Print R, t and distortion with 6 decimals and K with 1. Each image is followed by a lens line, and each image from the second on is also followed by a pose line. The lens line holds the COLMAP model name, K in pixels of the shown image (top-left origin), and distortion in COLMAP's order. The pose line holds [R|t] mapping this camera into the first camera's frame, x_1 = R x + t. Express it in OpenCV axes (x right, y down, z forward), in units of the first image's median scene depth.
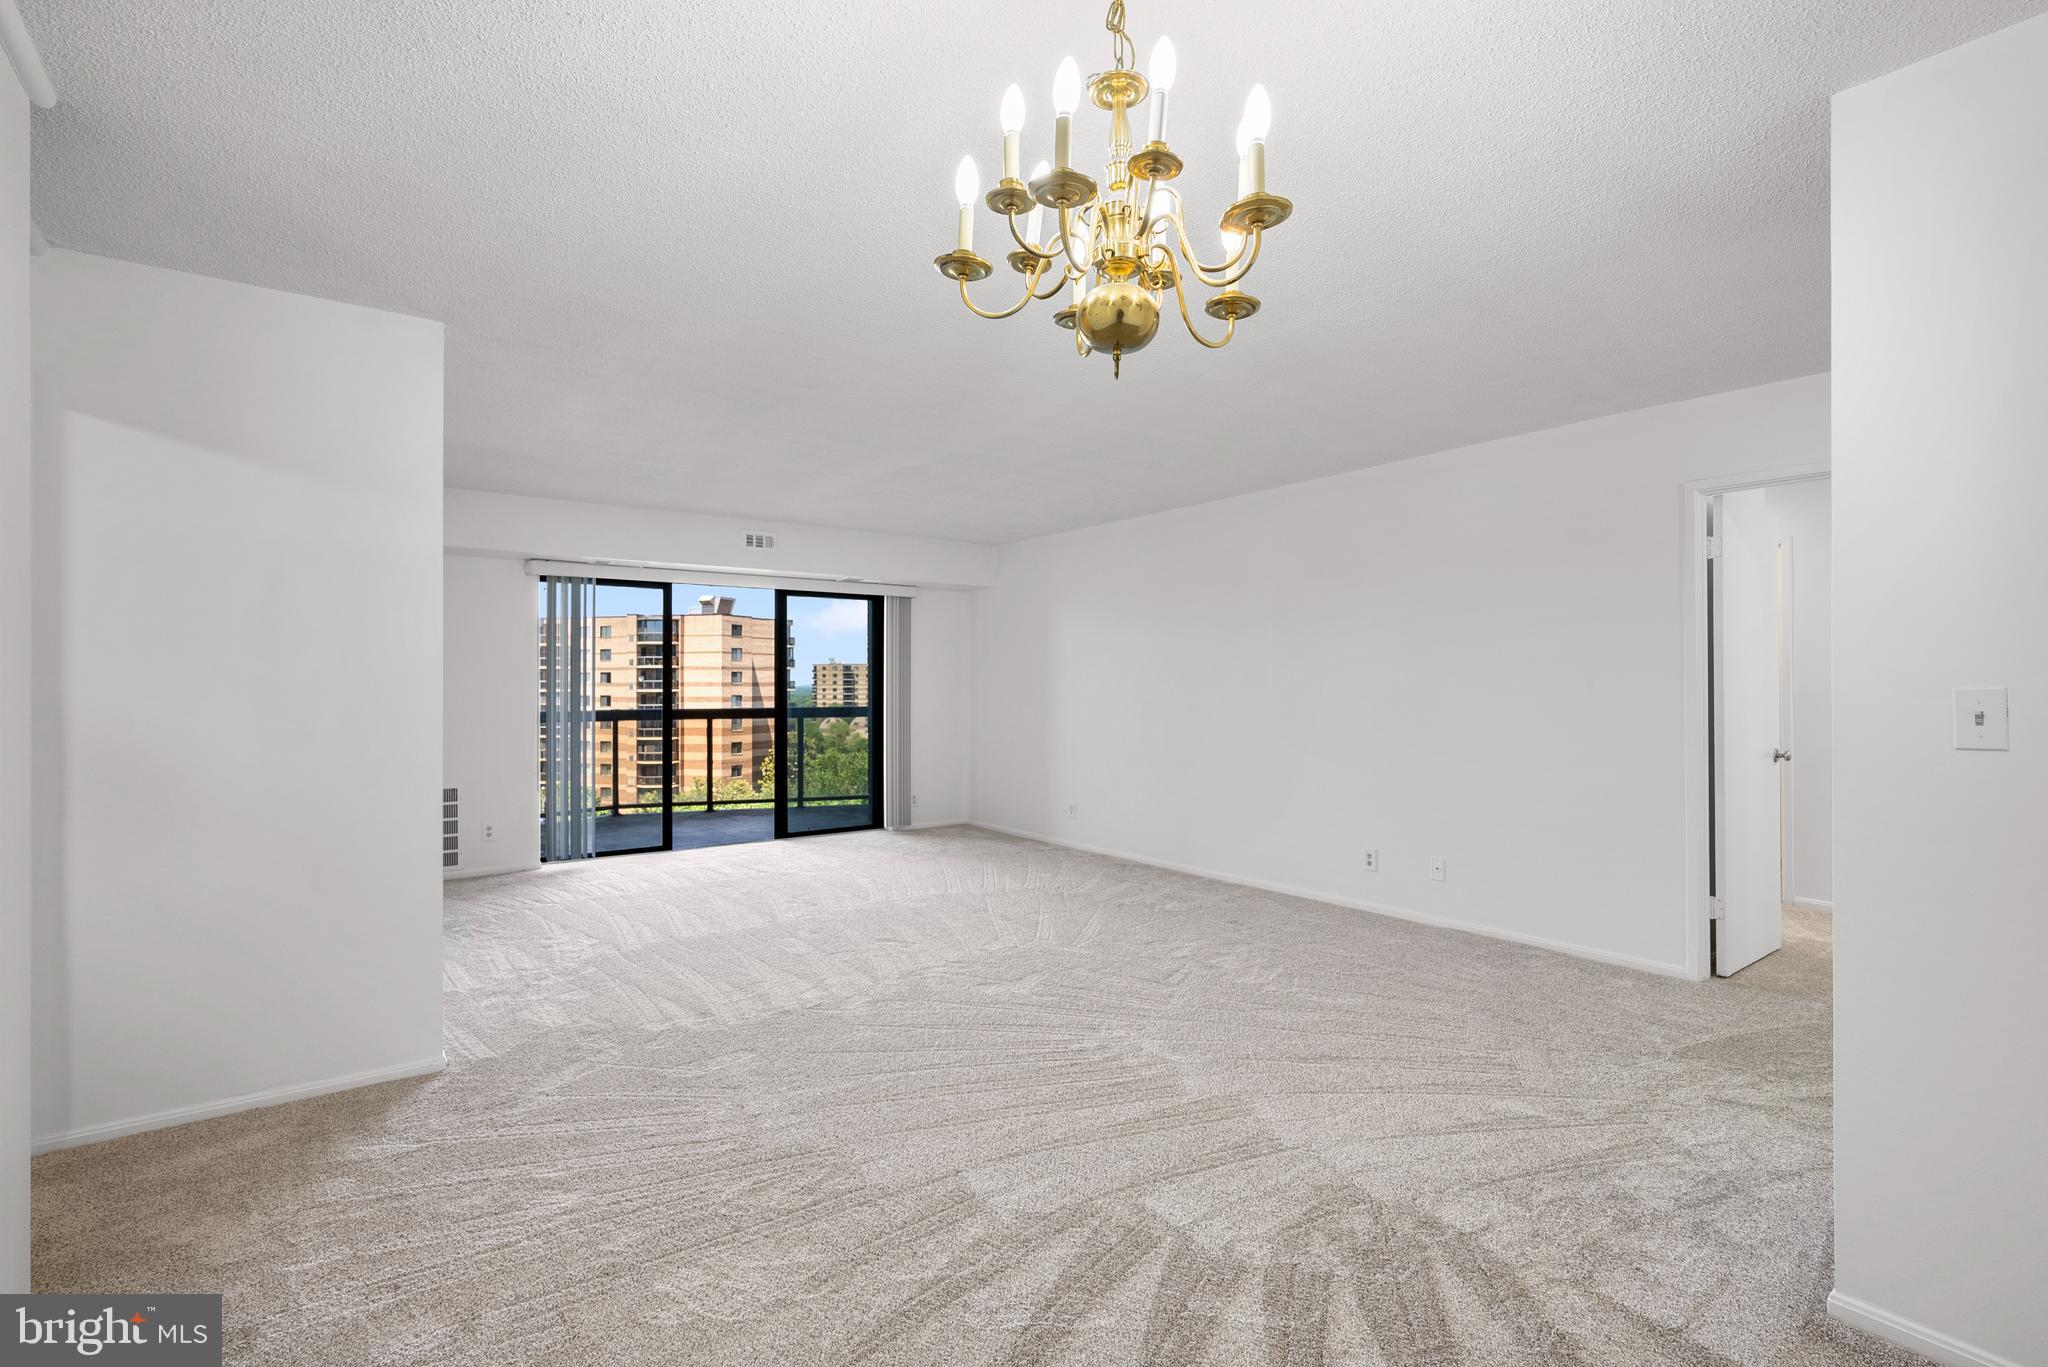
lens RADIAL K [[936.0, 0, 1041.8], [0, 936.0, 694.5], [0, 0, 1]] dist [-0.003849, 0.004310]
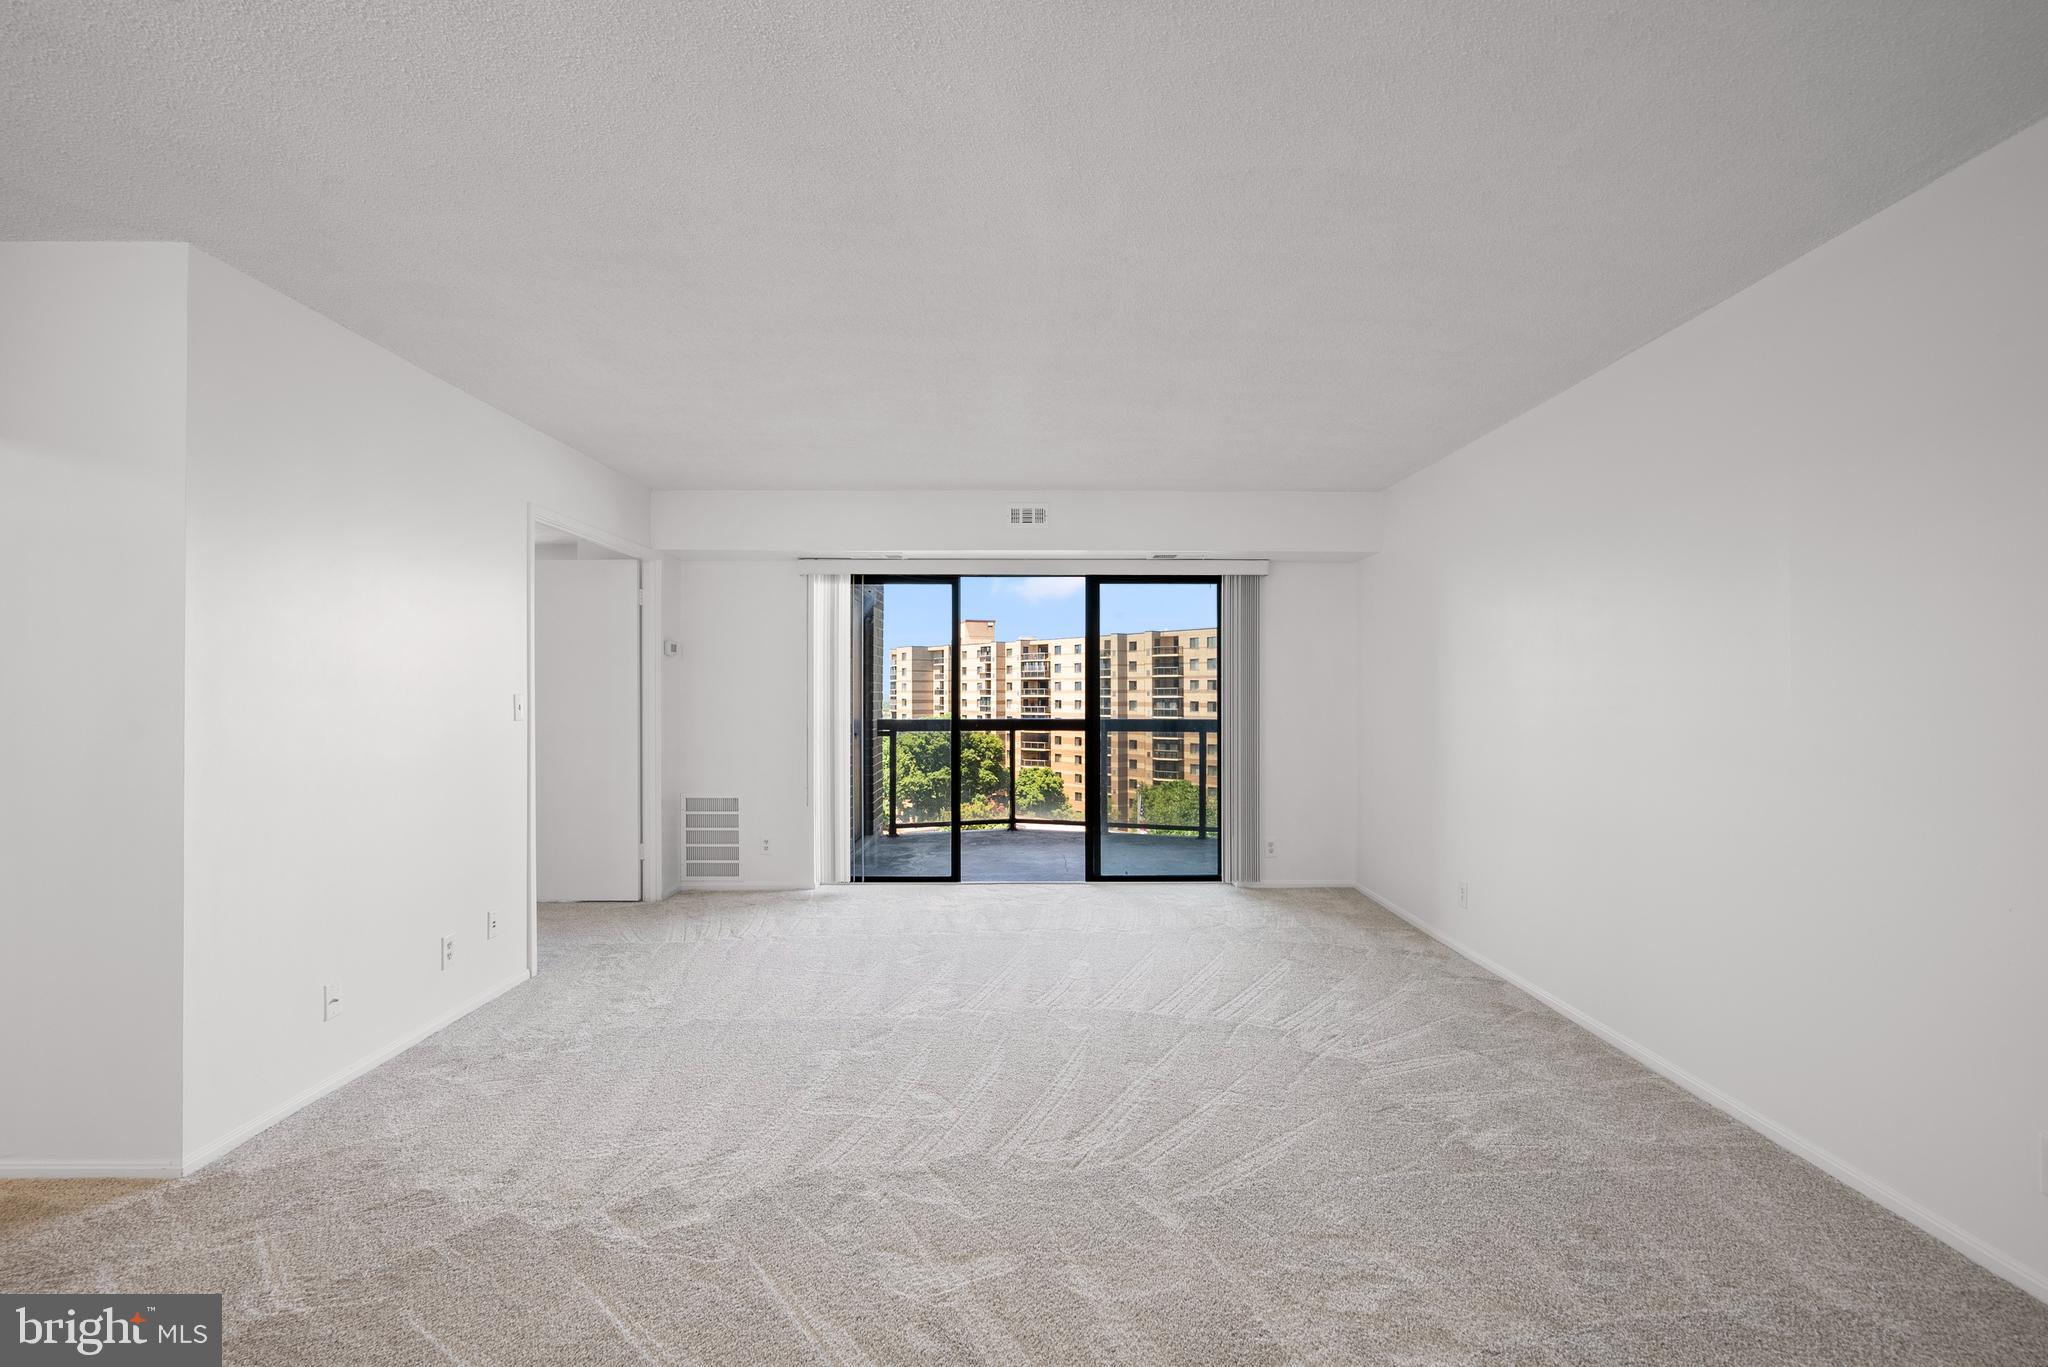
lens RADIAL K [[936.0, 0, 1033.1], [0, 936.0, 683.2], [0, 0, 1]] dist [-0.003849, 0.004310]
pose [[0.805553, -0.006481, -0.592488, 0.177503], [-0.005809, 0.999806, -0.018834, -0.002746], [0.592495, 0.018613, 0.805359, 0.337833]]
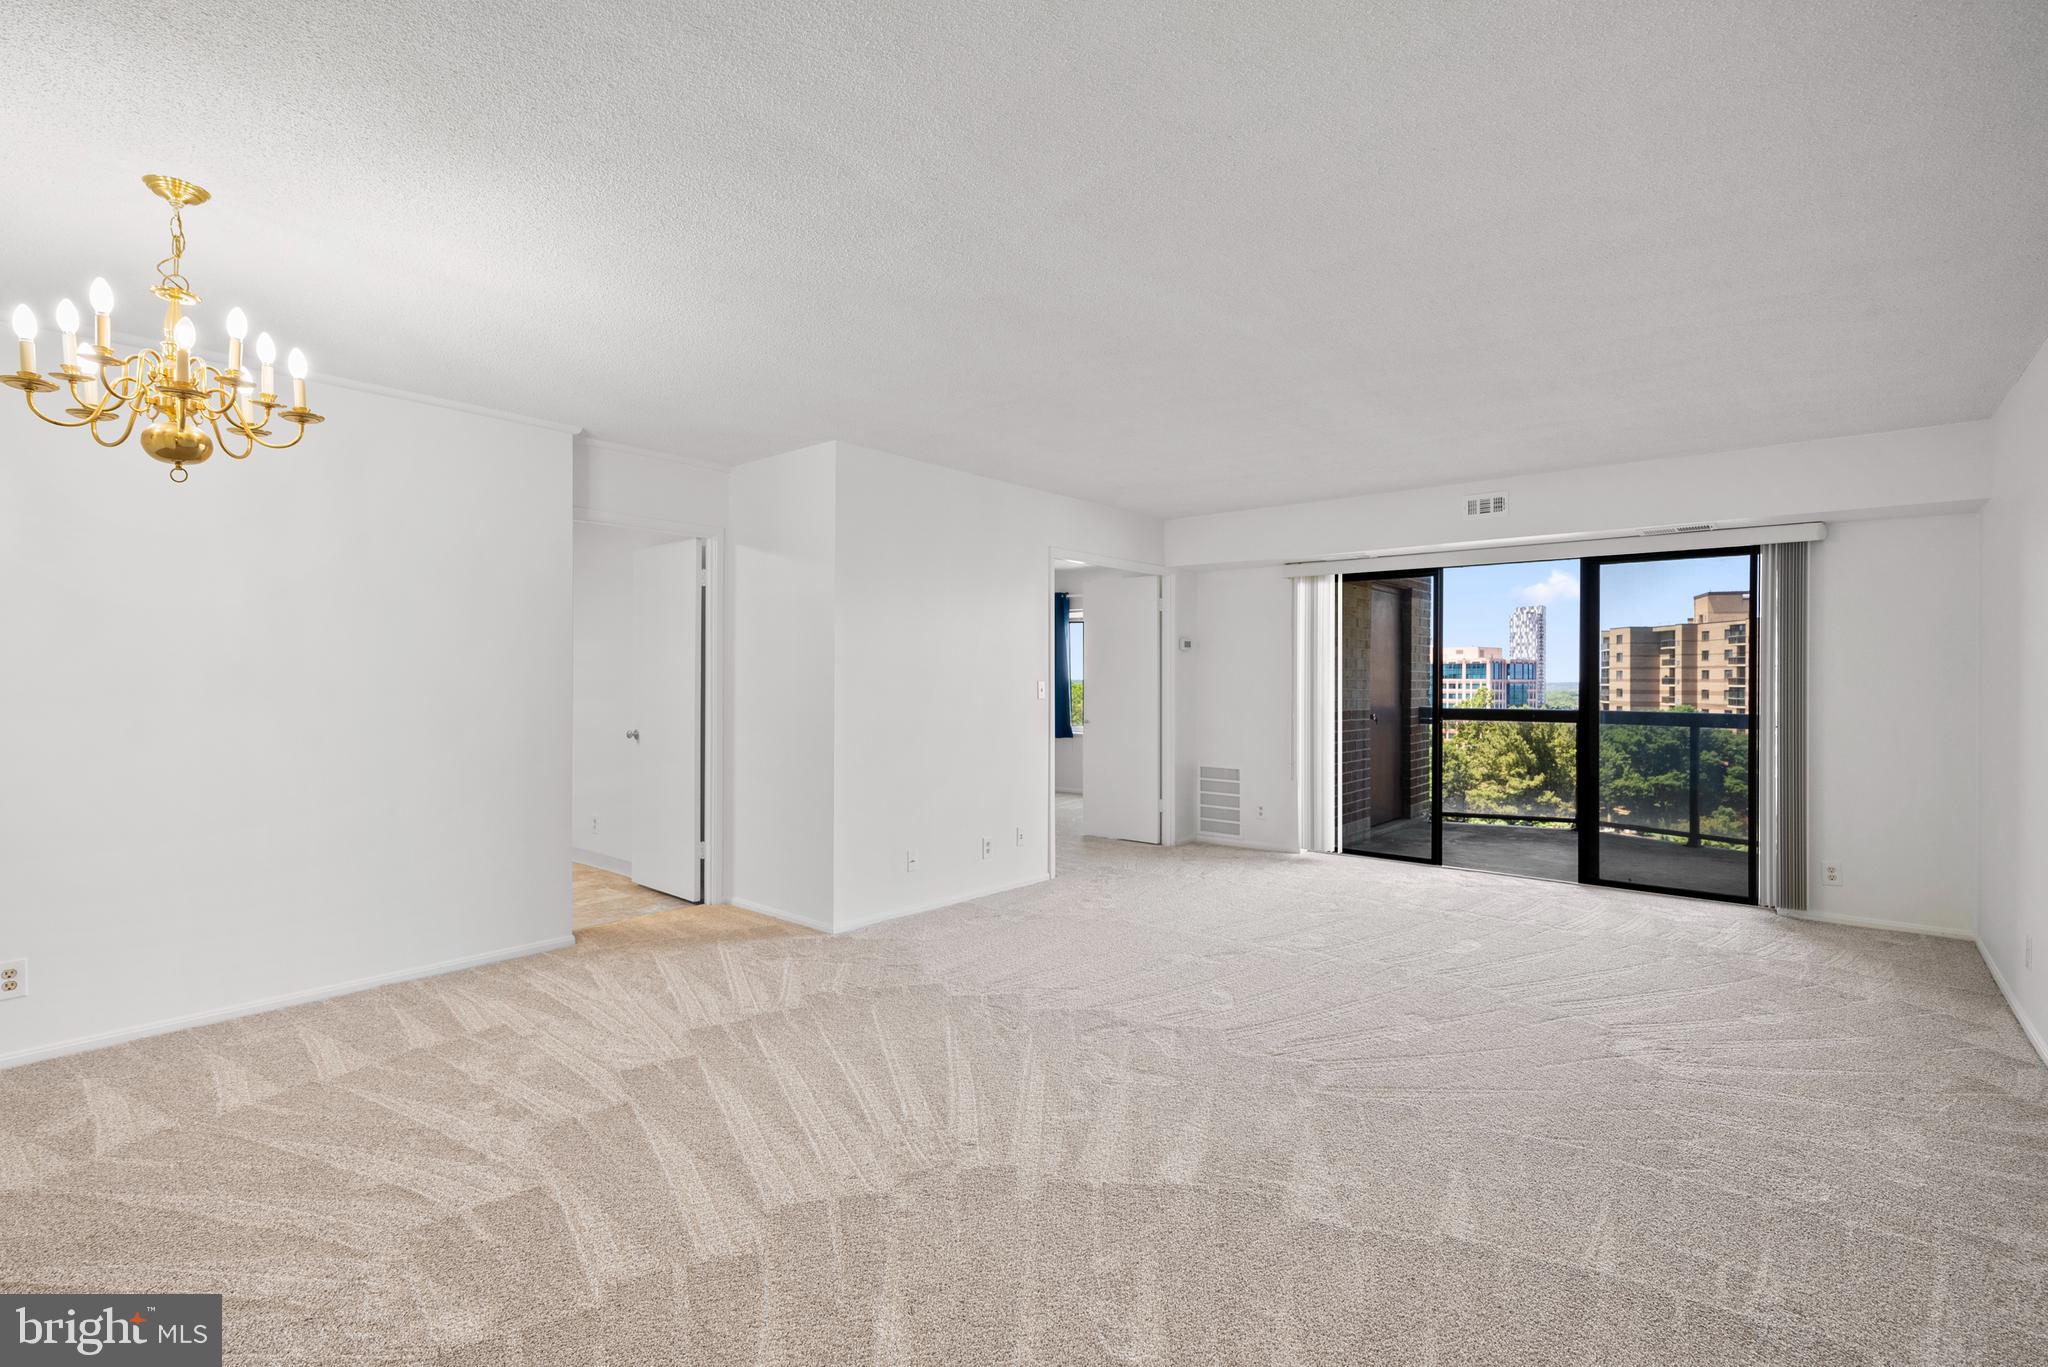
lens RADIAL K [[936.0, 0, 1035.4], [0, 936.0, 676.5], [0, 0, 1]] dist [-0.003849, 0.004310]
pose [[0.230857, -0.001598, -0.972986, 0.389023], [-0.014679, 0.999879, -0.005125, -0.004674], [0.972877, 0.015466, 0.230806, 0.416684]]
